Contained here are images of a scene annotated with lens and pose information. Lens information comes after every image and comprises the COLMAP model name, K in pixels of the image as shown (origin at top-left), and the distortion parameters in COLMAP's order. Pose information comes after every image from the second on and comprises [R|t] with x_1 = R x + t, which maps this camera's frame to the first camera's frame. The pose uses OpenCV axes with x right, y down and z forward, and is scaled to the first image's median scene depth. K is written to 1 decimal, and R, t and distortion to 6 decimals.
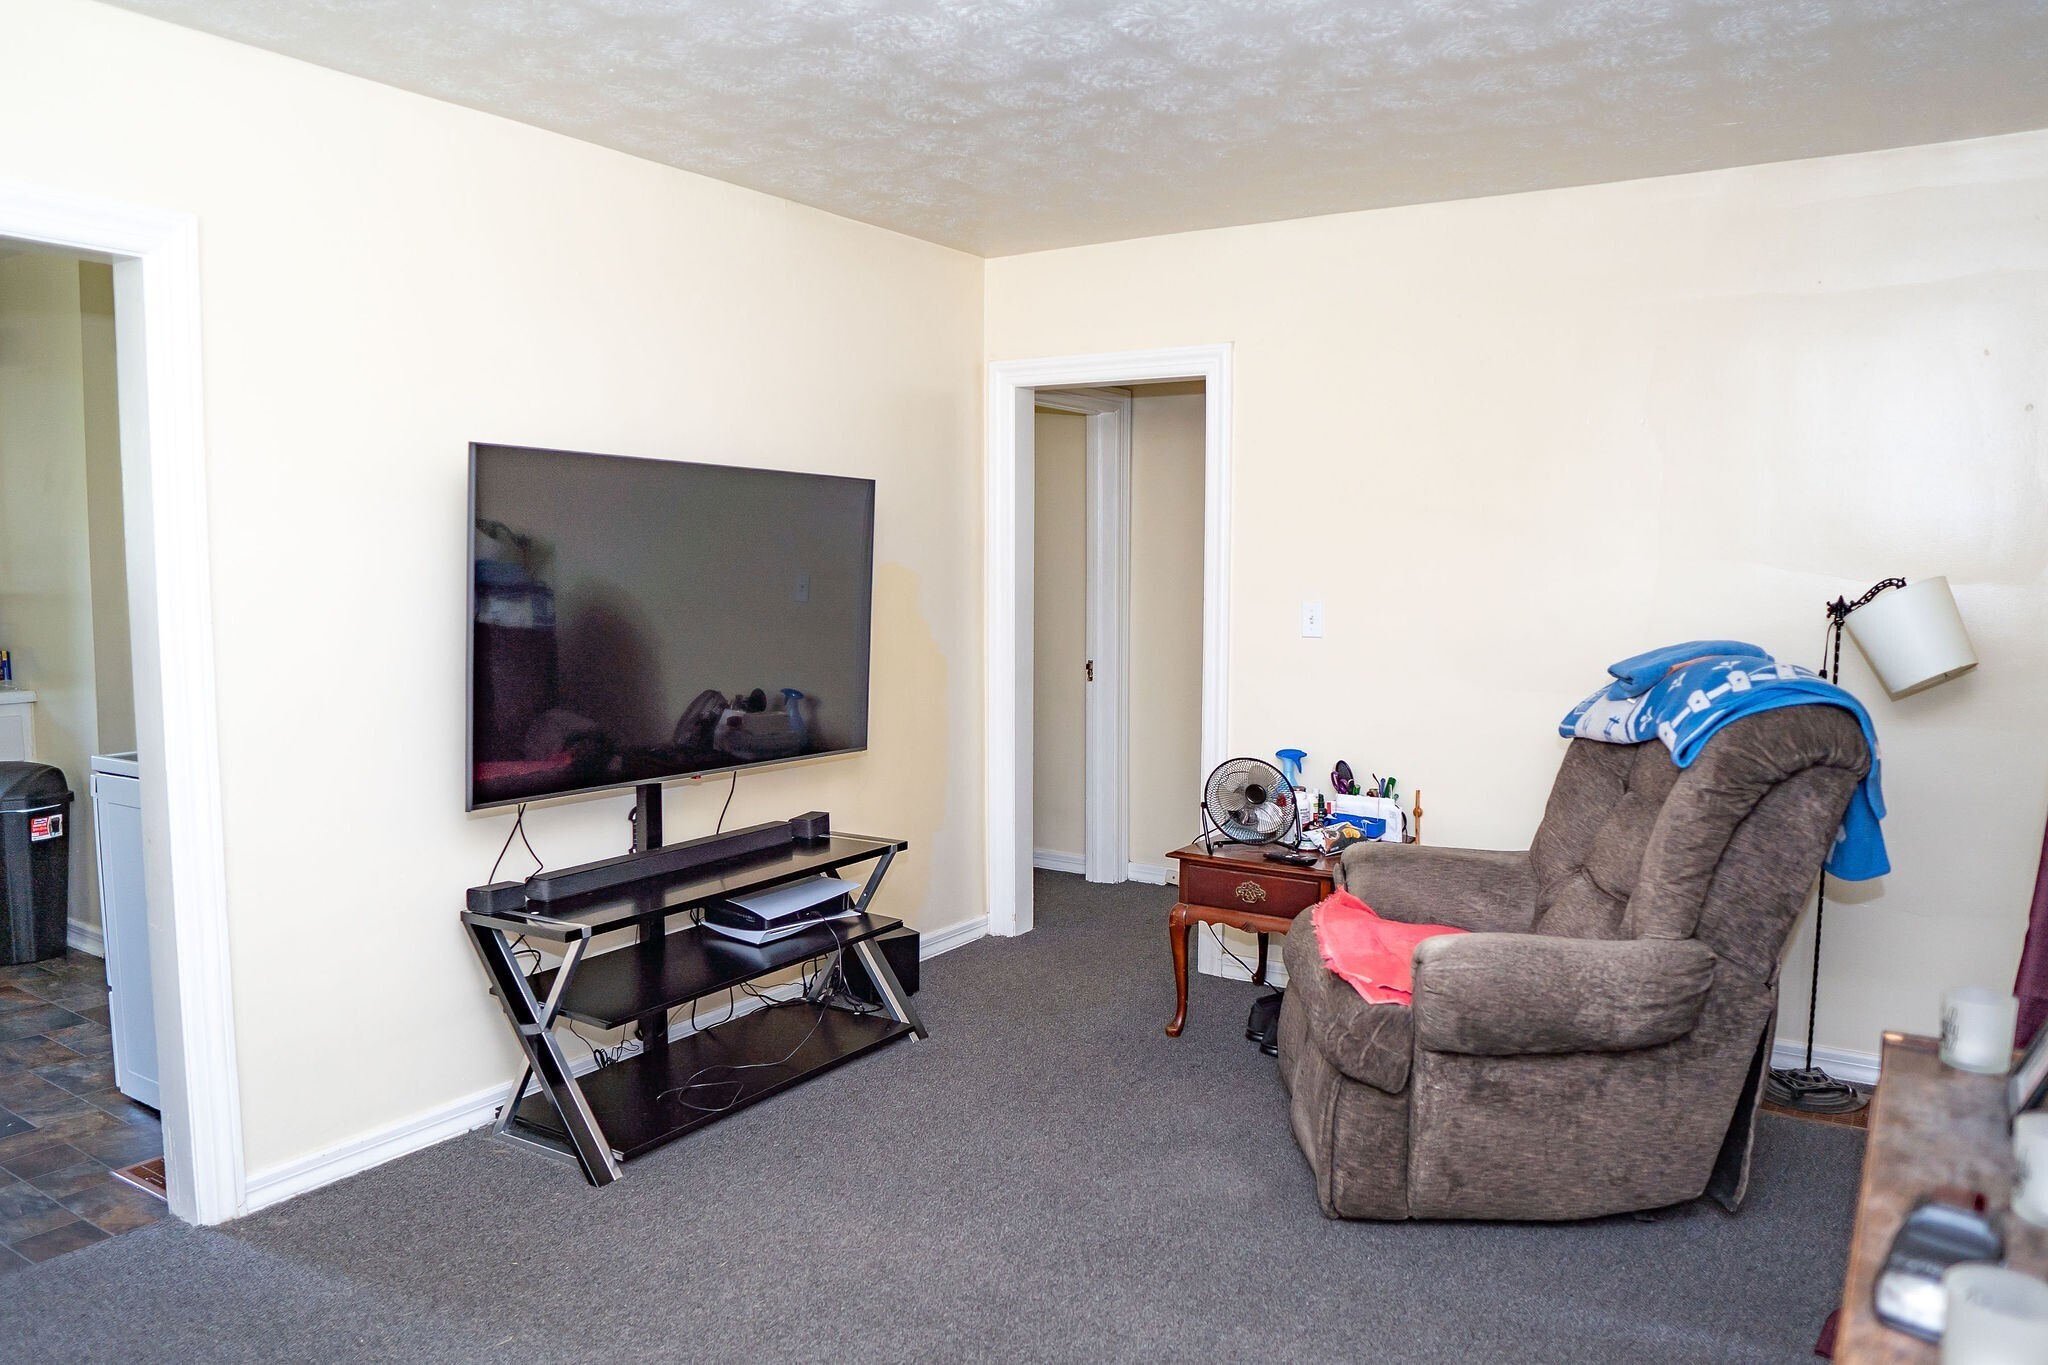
lens RADIAL K [[1431.9, 0, 1024.0], [0, 1431.9, 682.5], [0, 0, 1]] dist [-0.000021, -0.004070]
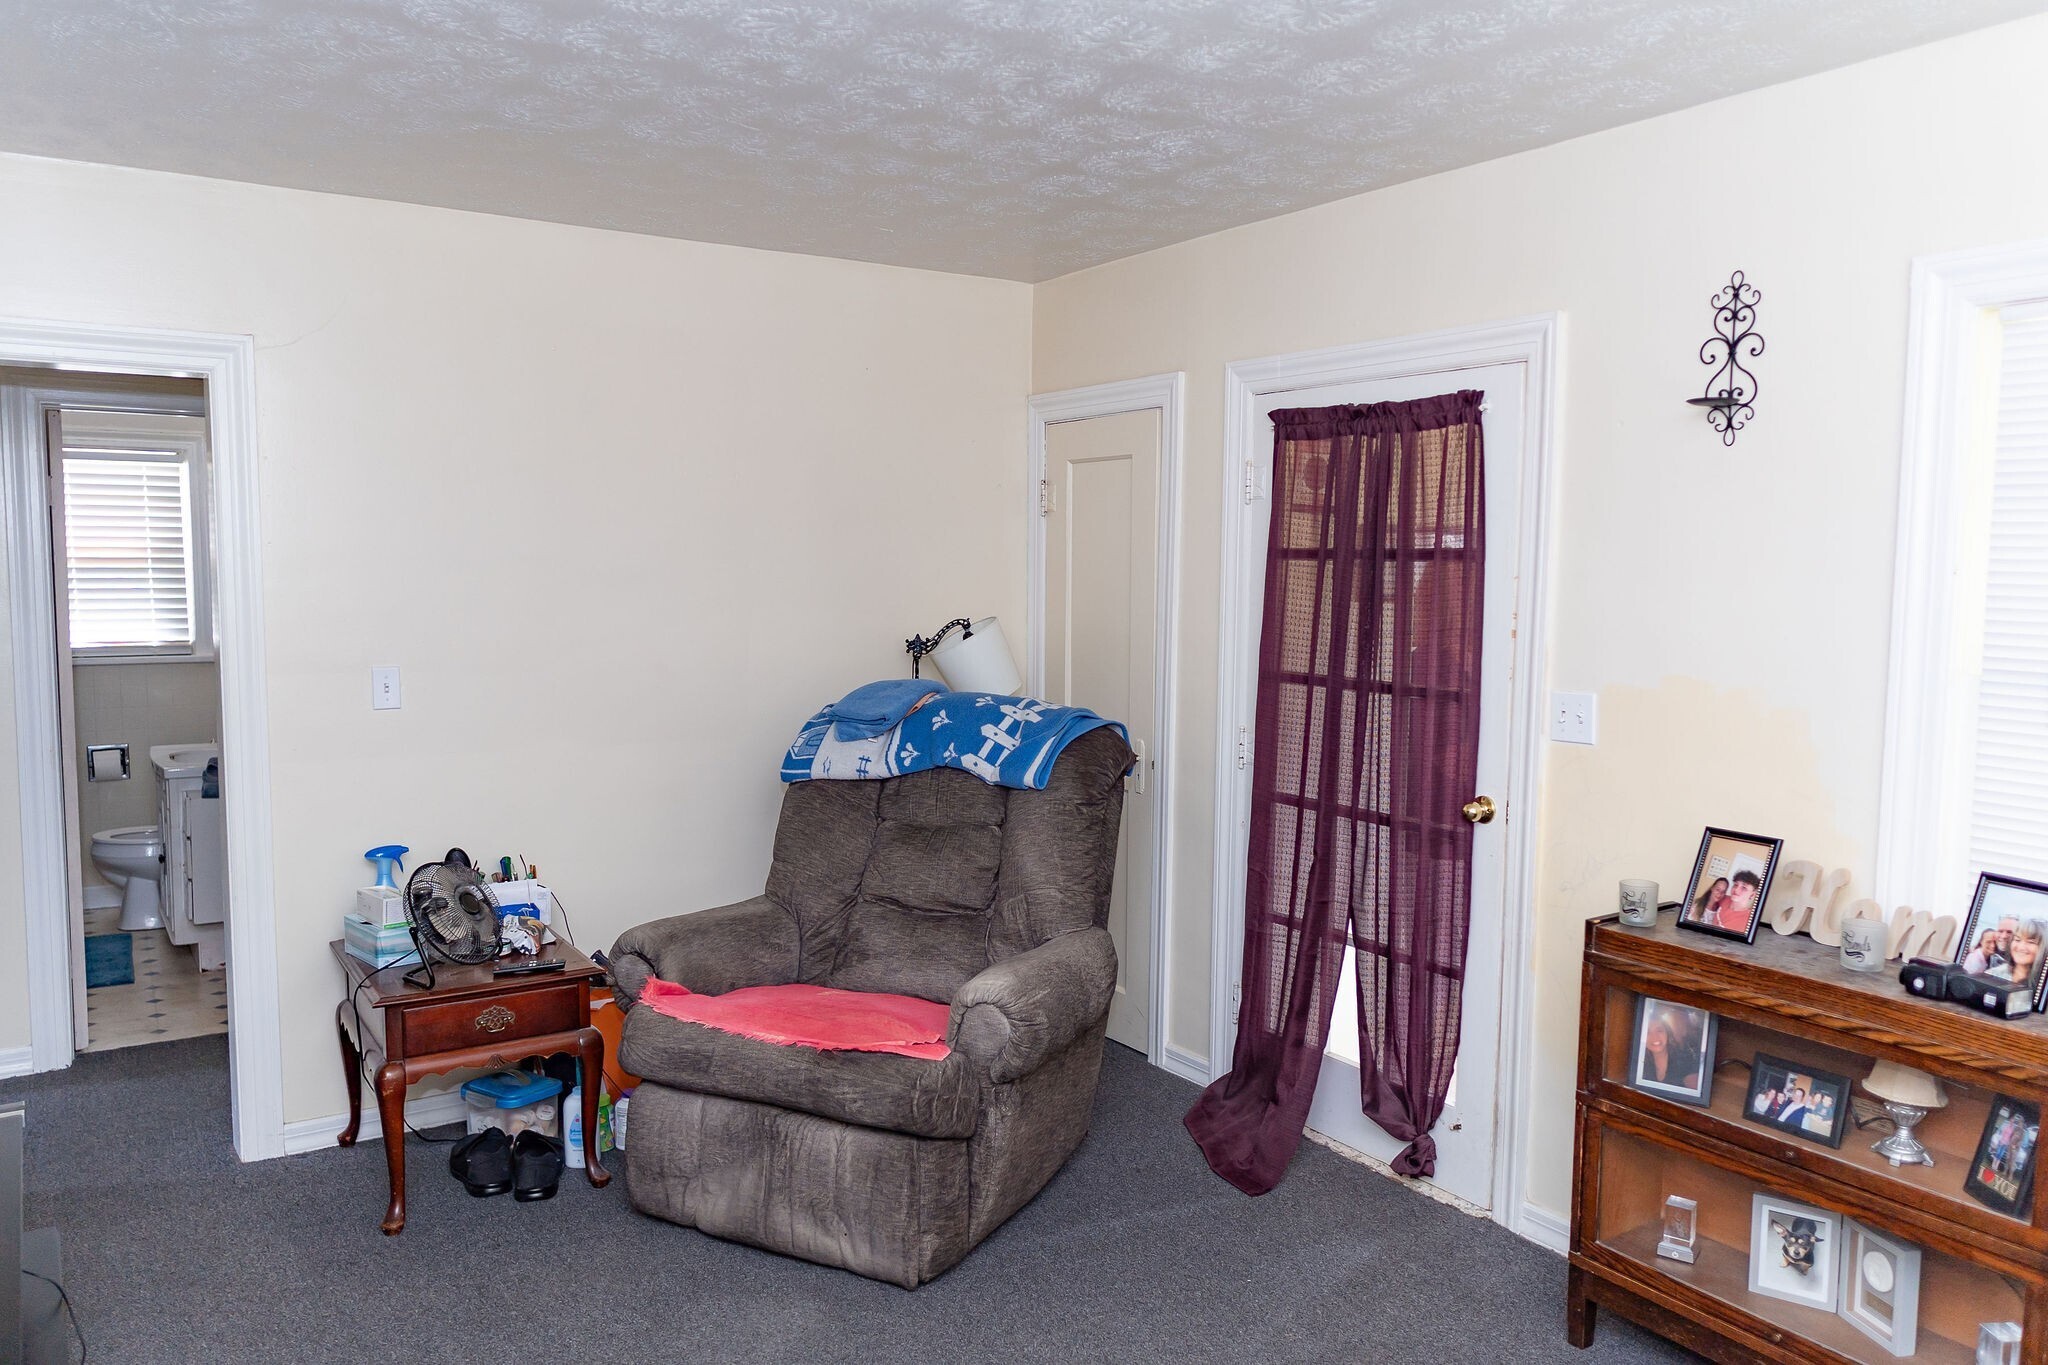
lens RADIAL K [[1514.2, 0, 1024.0], [0, 1514.2, 682.5], [0, 0, 1]] dist [0.000821, 0.000917]
pose [[0.413043, -0.081278, 0.907078, -0.542344], [0.080275, 0.995382, 0.052636, -0.077185], [-0.907167, 0.051074, 0.417660, 0.370110]]
